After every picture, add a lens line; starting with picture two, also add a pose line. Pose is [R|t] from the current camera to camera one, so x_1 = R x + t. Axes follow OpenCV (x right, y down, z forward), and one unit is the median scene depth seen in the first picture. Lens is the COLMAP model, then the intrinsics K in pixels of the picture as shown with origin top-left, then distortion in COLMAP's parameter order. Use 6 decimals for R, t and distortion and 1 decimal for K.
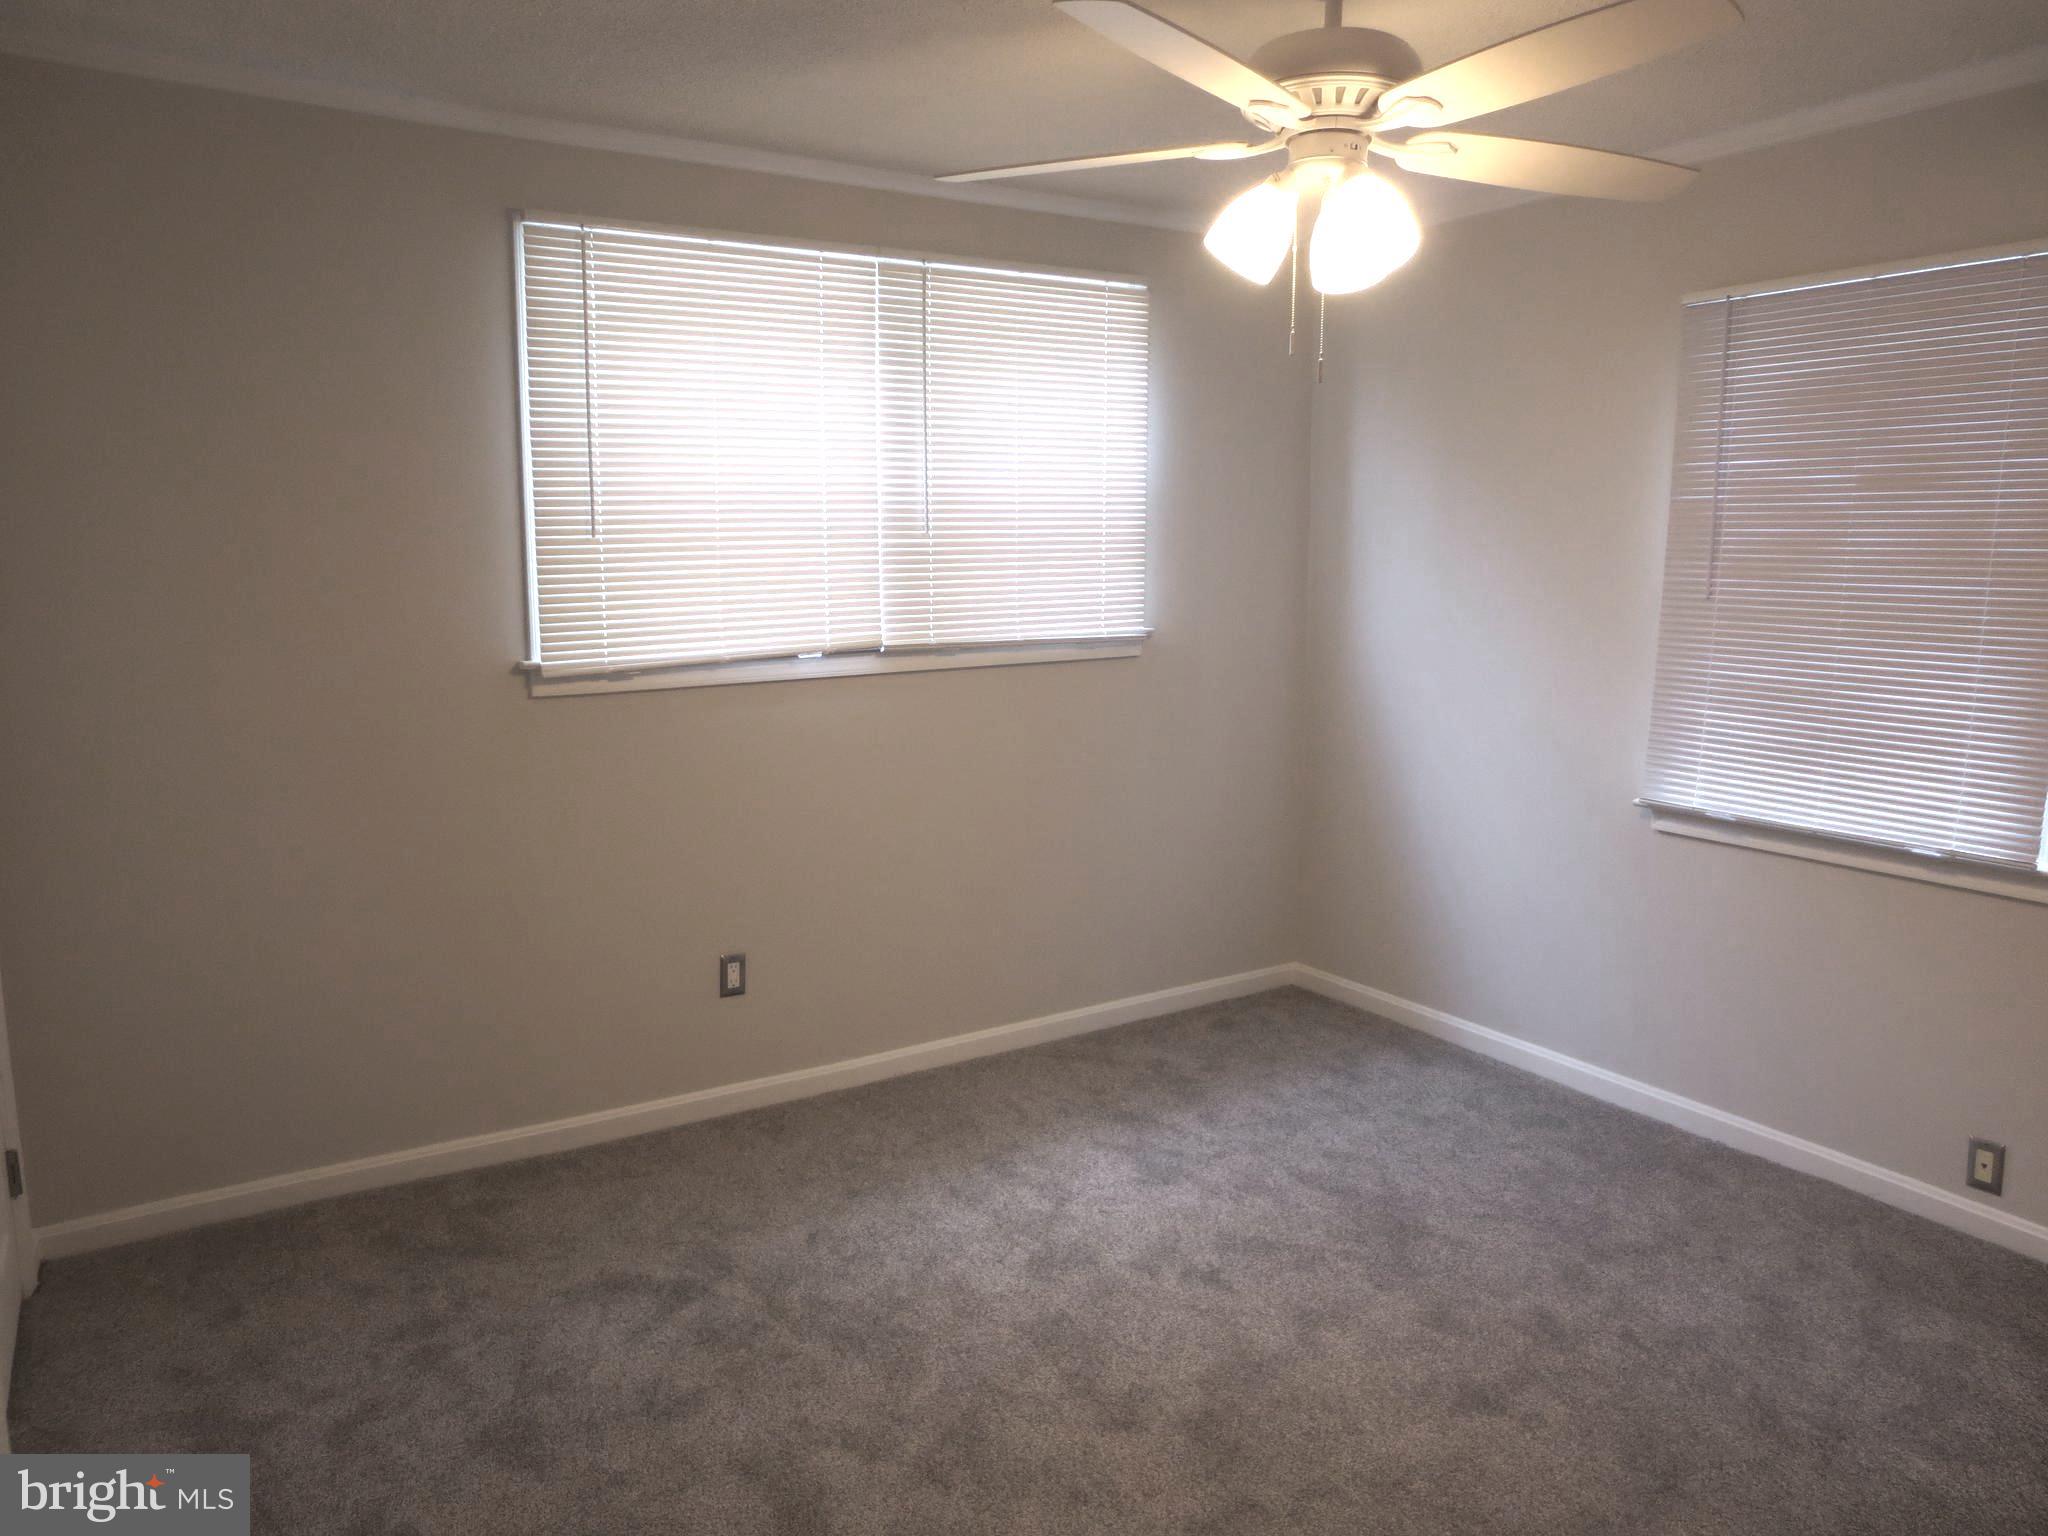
lens RADIAL K [[1444.9, 0, 1024.0], [0, 1444.9, 768.0], [0, 0, 1]] dist [-0.040469, 0.026459]
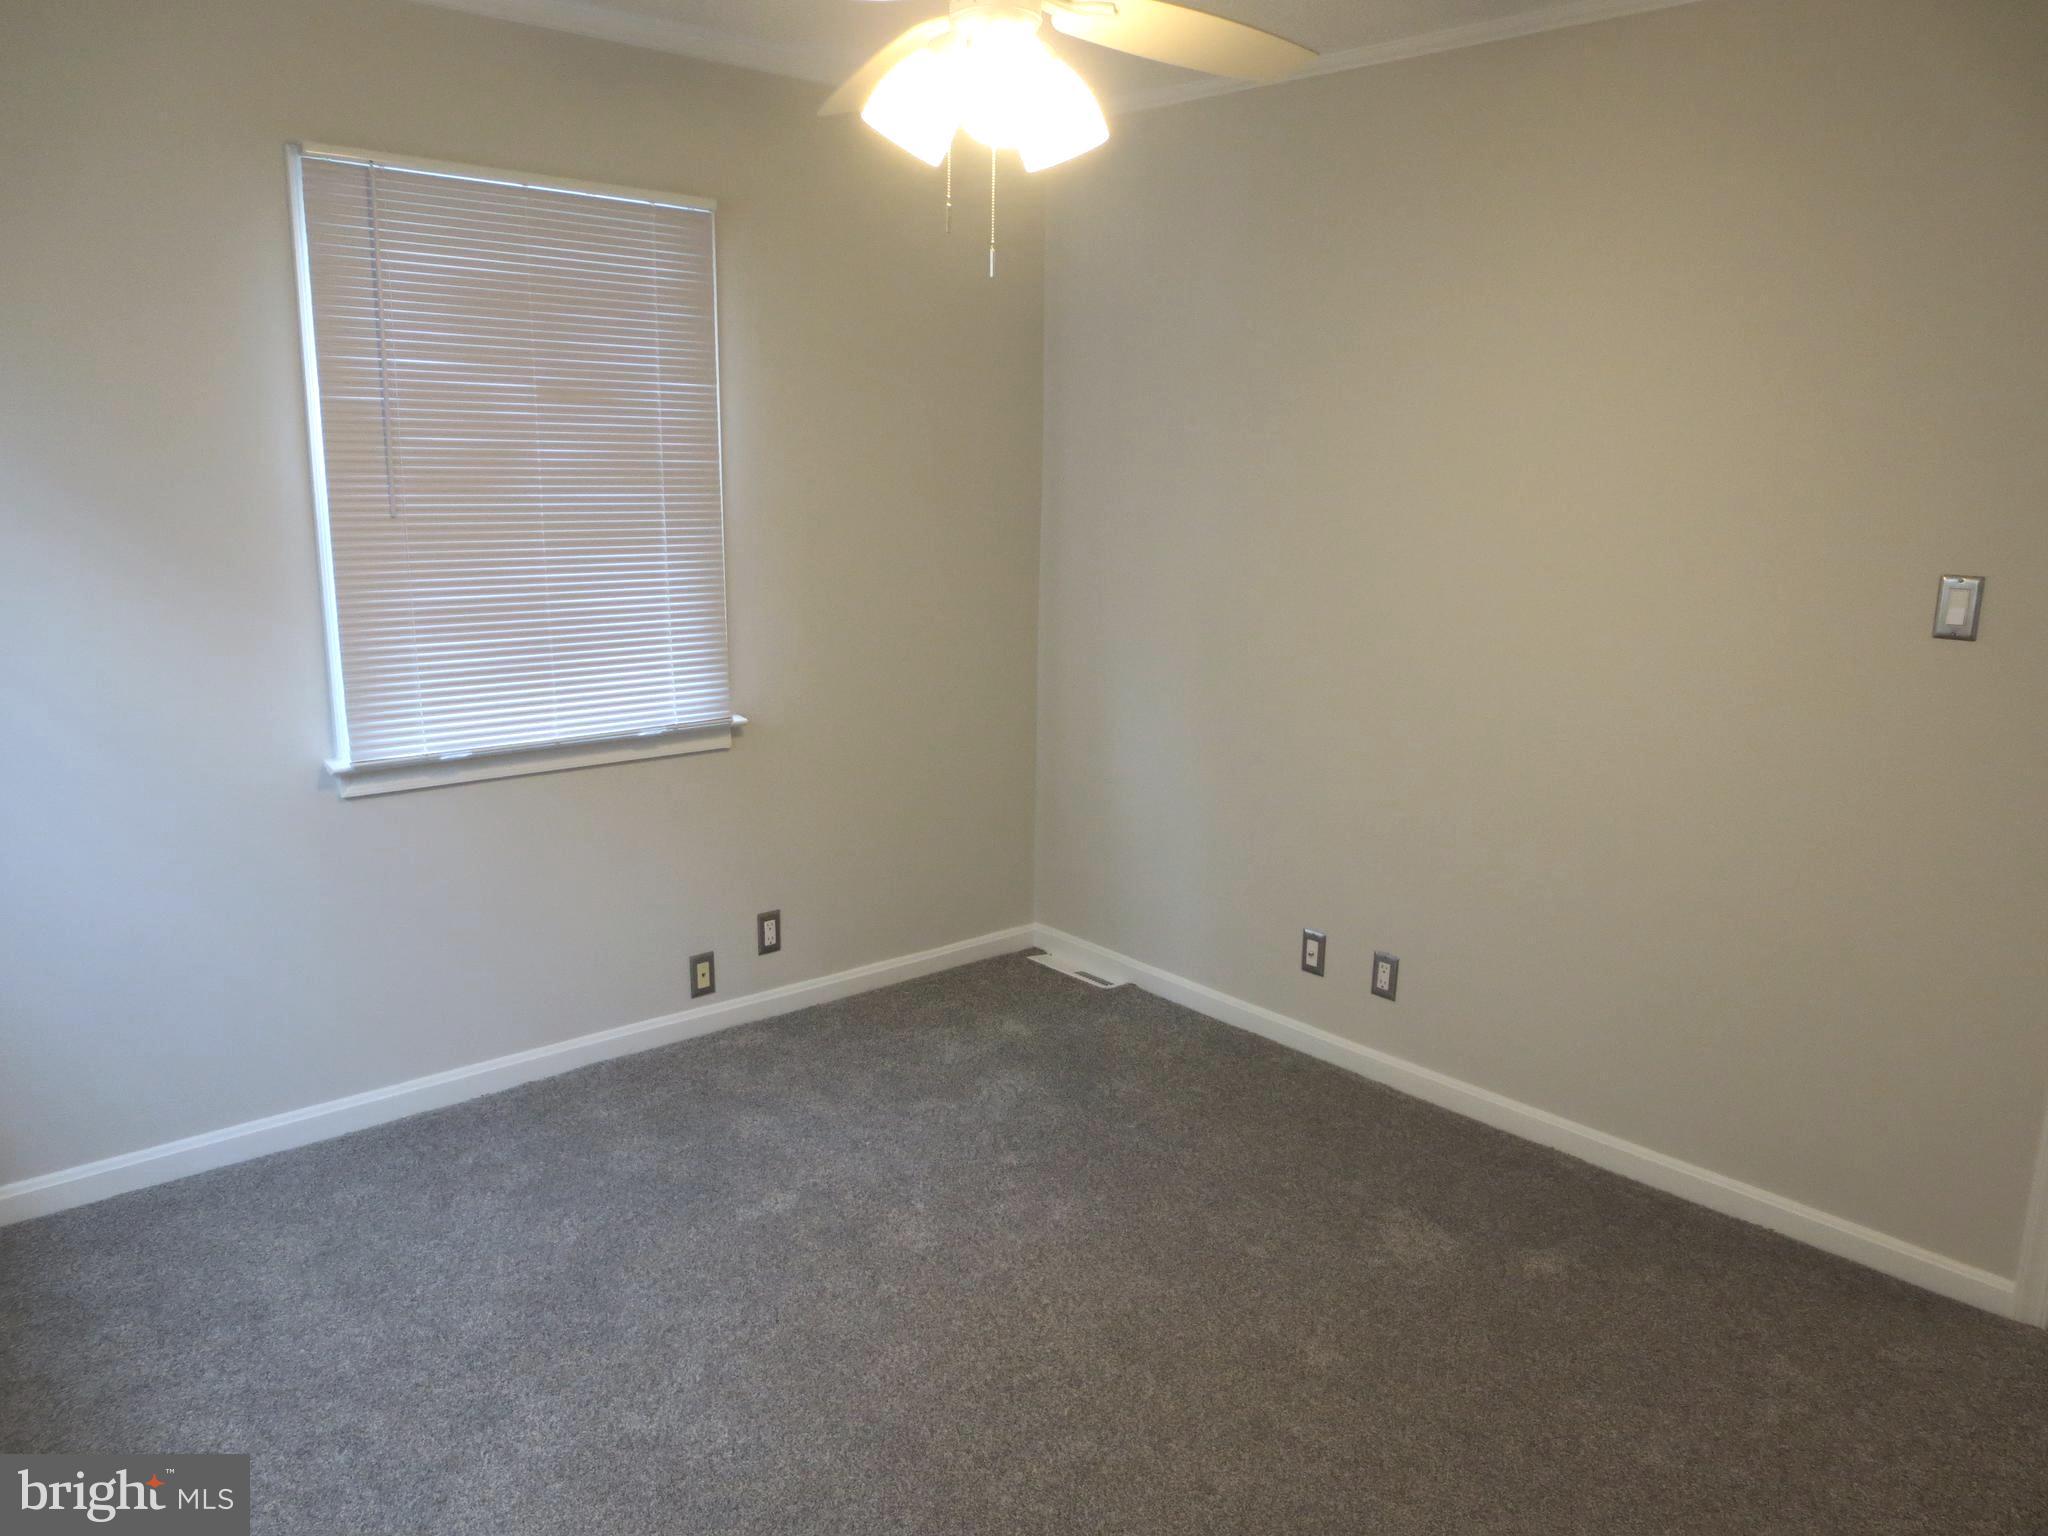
lens RADIAL K [[1464.1, 0, 1024.0], [0, 1464.1, 768.0], [0, 0, 1]] dist [-0.025352, 0.010811]
pose [[-0.171543, -0.206937, 0.963198, -0.570102], [0.137382, 0.963113, 0.231386, -0.149492], [-0.975551, 0.172018, -0.136786, 0.935112]]
